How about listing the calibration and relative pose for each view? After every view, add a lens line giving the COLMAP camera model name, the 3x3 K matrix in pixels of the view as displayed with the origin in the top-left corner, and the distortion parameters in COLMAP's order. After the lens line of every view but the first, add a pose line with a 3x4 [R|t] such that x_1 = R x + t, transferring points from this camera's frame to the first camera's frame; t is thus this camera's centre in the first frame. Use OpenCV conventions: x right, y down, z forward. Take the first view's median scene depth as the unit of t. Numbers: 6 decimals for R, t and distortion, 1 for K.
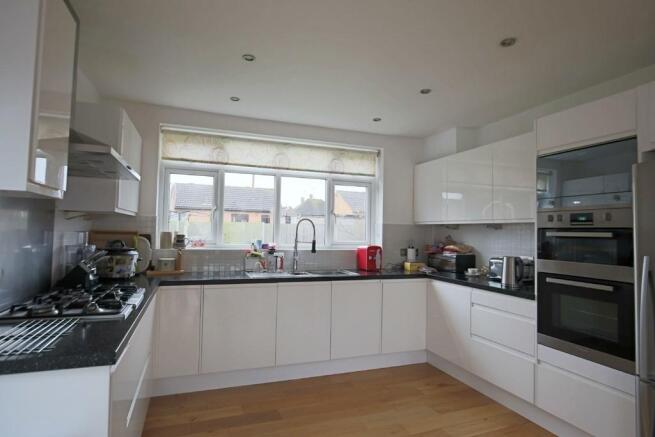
lens RADIAL K [[359.8, 0, 327.5], [0, 359.8, 218.5], [0, 0, 1]] dist [-0.022085, -0.000843]
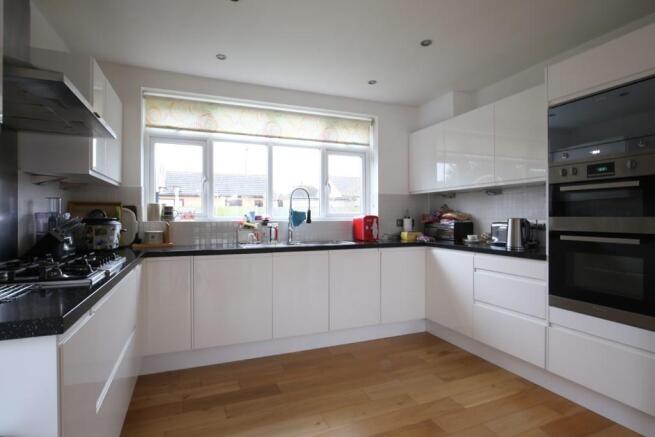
lens RADIAL K [[339.6, 0, 327.5], [0, 339.6, 218.5], [0, 0, 1]] dist [-0.022390, 0.000430]
pose [[0.999347, -0.022209, 0.028487, -0.015219], [0.021000, 0.998894, 0.042062, 0.047851], [-0.029390, -0.041437, 0.998709, 0.091690]]
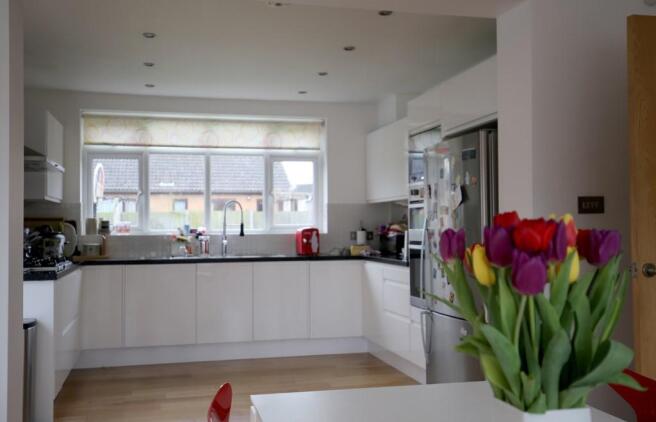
lens RADIAL K [[680.4, 0, 328.0], [0, 680.4, 211.0], [0, 0, 1]] dist [0.029298, 0.014228]
pose [[0.993411, -0.030775, -0.110397, 0.405147], [0.032047, 0.999439, 0.009772, 0.019555], [0.110034, -0.013245, 0.993840, -0.795058]]
